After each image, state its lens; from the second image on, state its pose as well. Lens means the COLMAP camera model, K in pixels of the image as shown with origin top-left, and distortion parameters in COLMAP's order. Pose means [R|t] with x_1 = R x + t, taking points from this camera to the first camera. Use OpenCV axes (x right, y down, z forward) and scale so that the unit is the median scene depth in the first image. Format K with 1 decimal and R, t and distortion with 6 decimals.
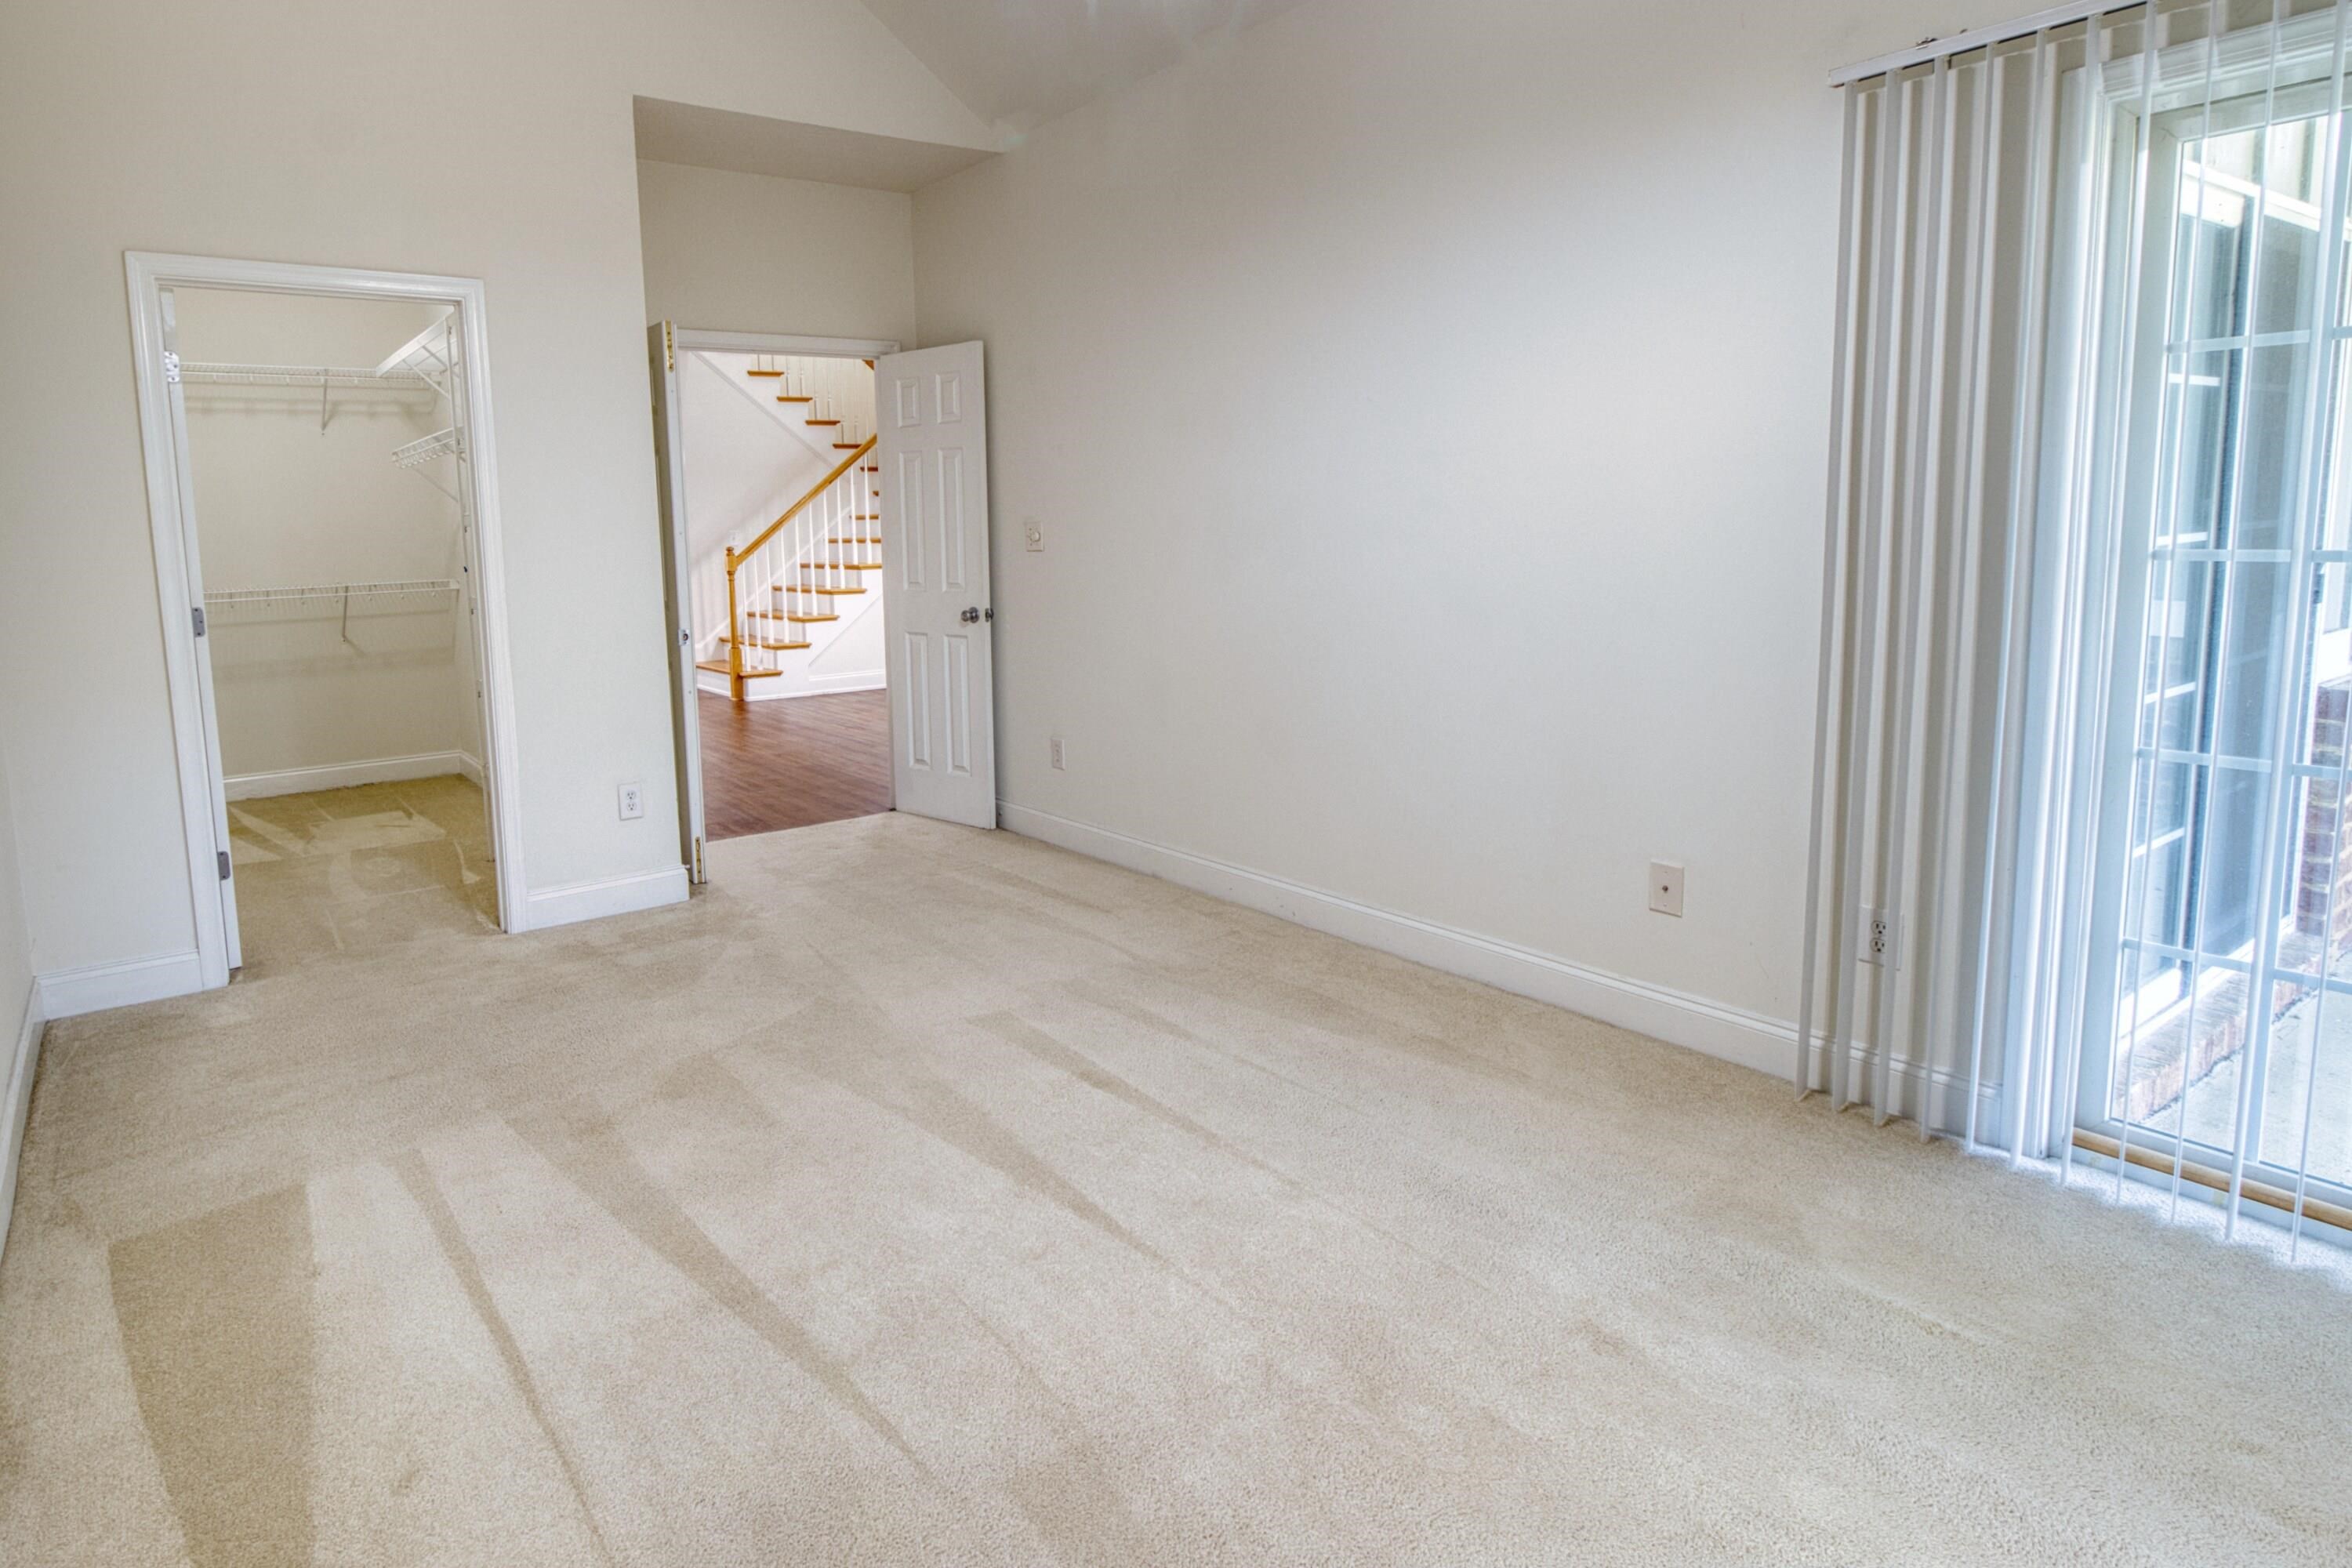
lens RADIAL K [[1317.2, 0, 939.7], [0, 1317.2, 698.4], [0, 0, 1]] dist [-0.000058, -0.000032]
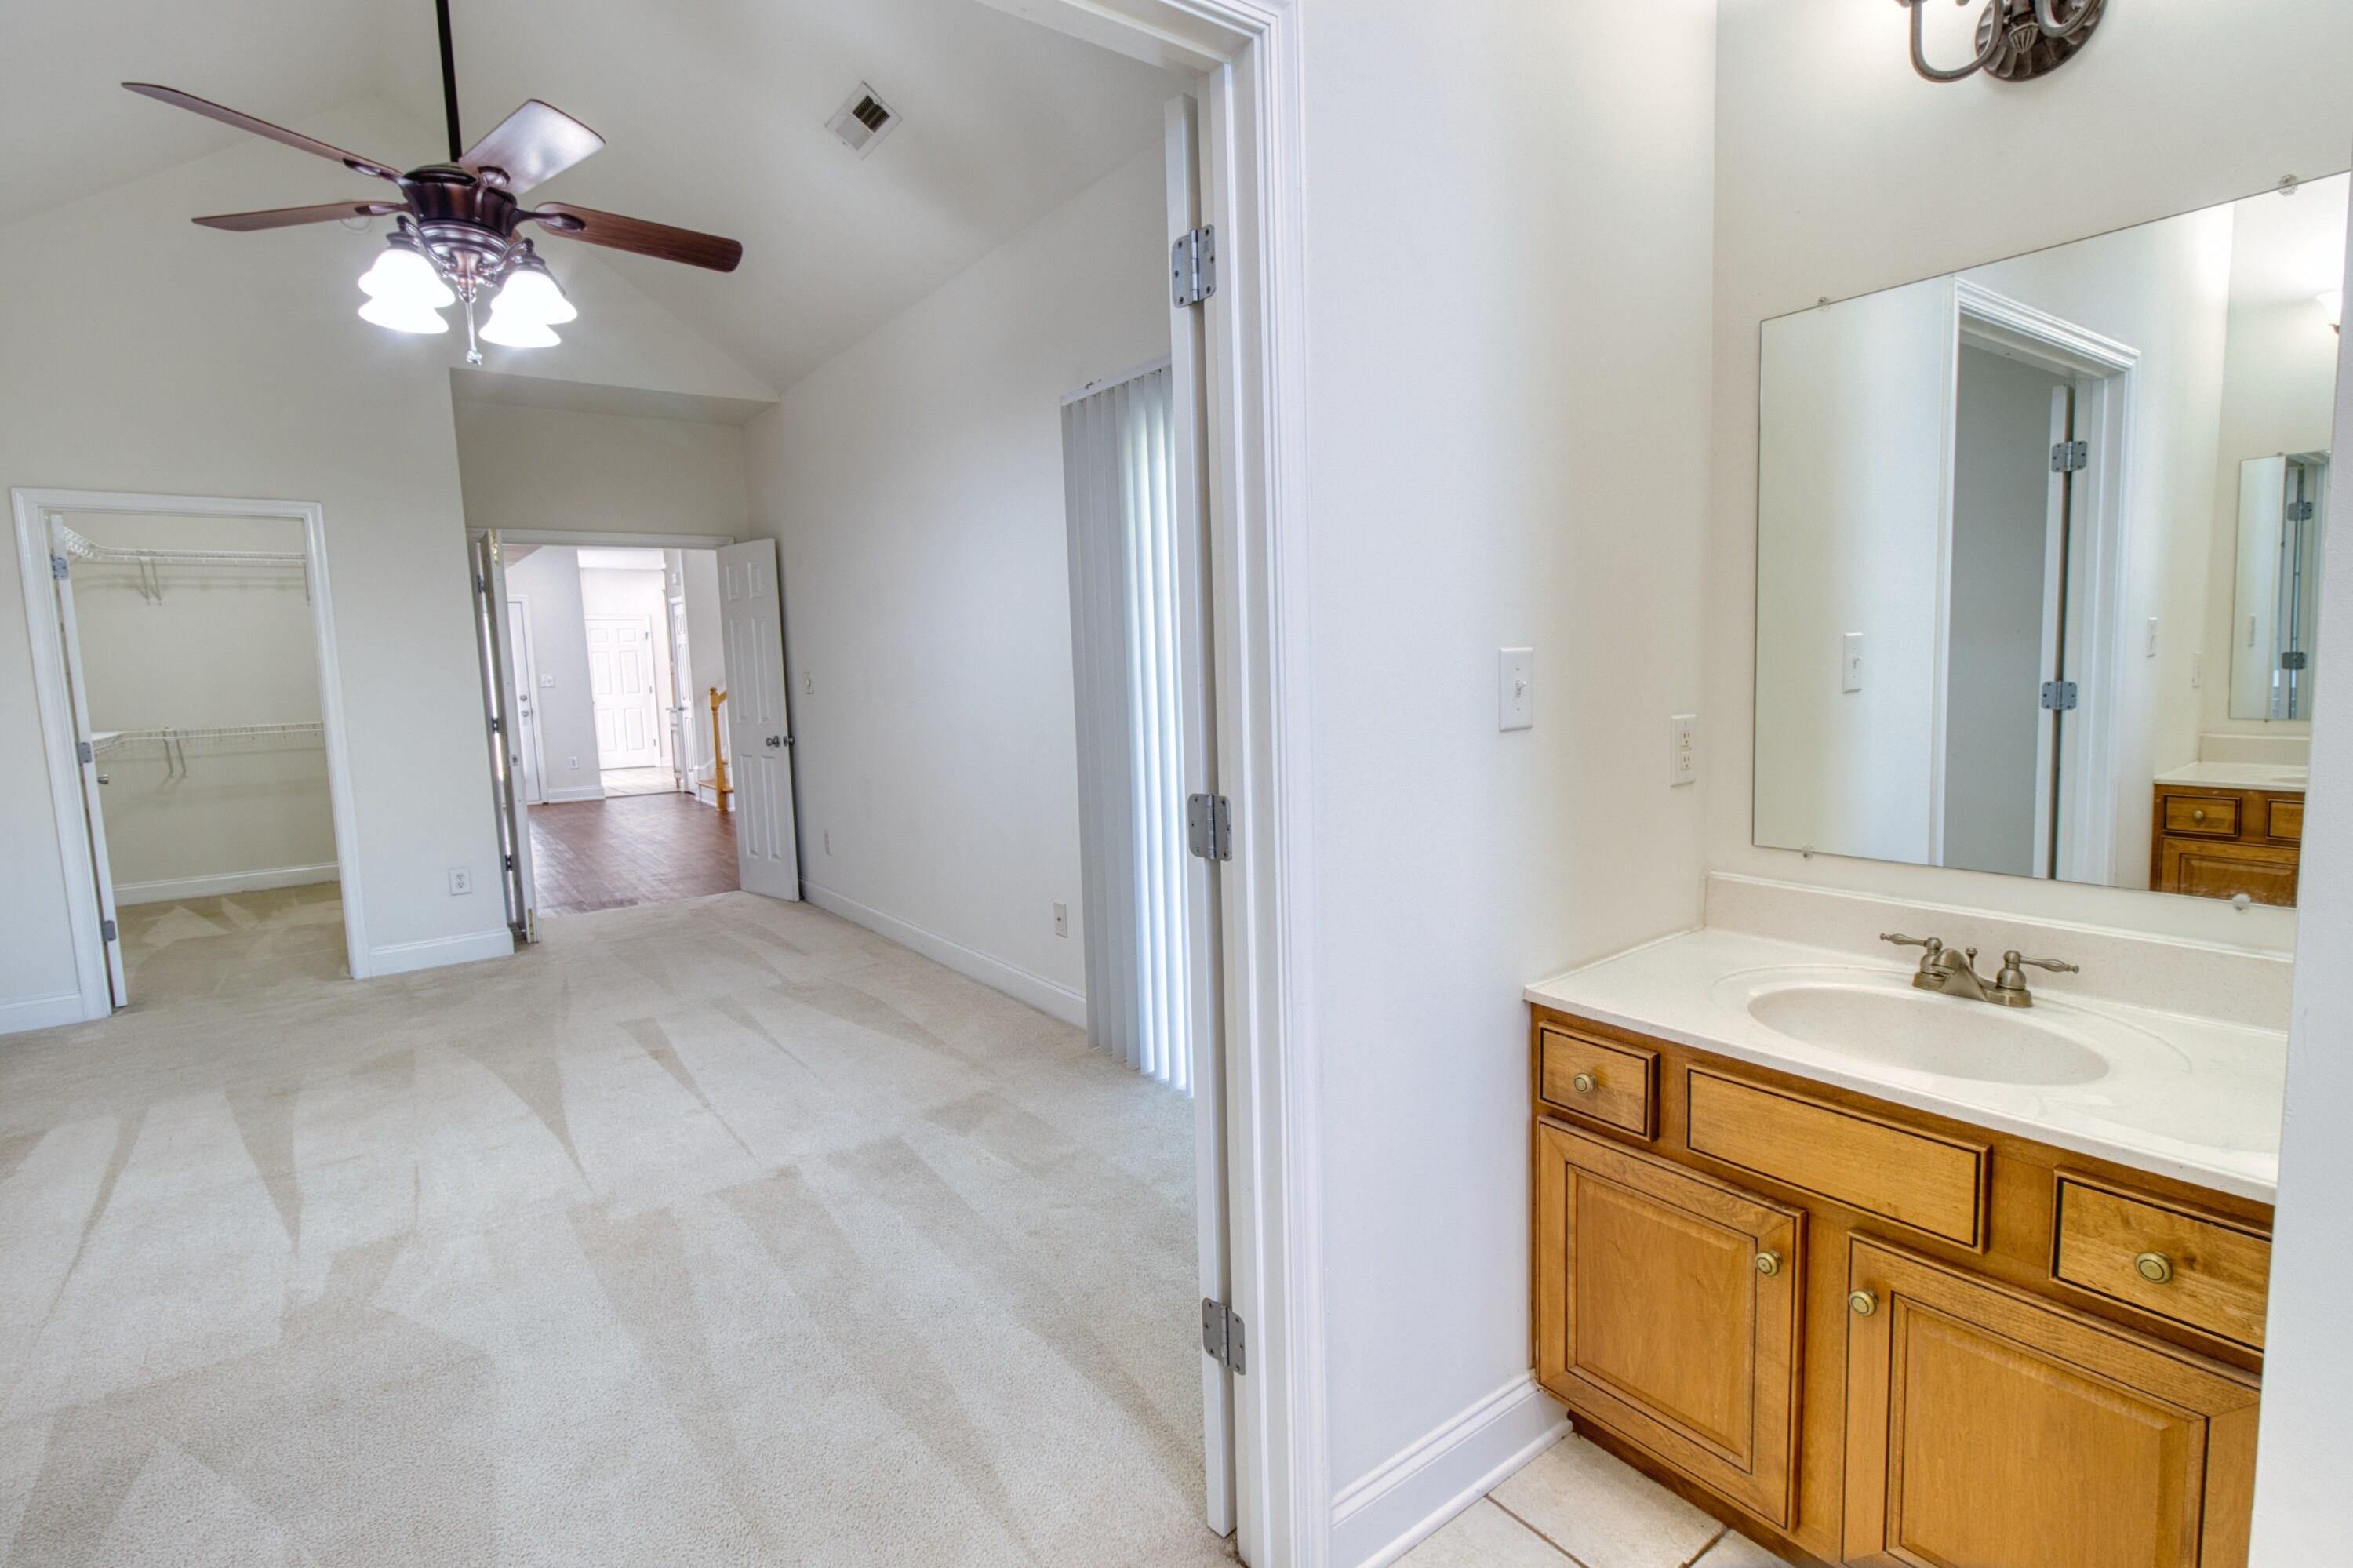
lens RADIAL K [[1129.9, 0, 1134.7], [0, 1129.9, 797.2], [0, 0, 1]] dist [-0.000947, -0.000055]
pose [[0.997854, -0.013699, 0.064024, 0.512012], [0.014463, 0.999829, -0.011483, 0.019658], [-0.063856, 0.012384, 0.997882, -0.273775]]
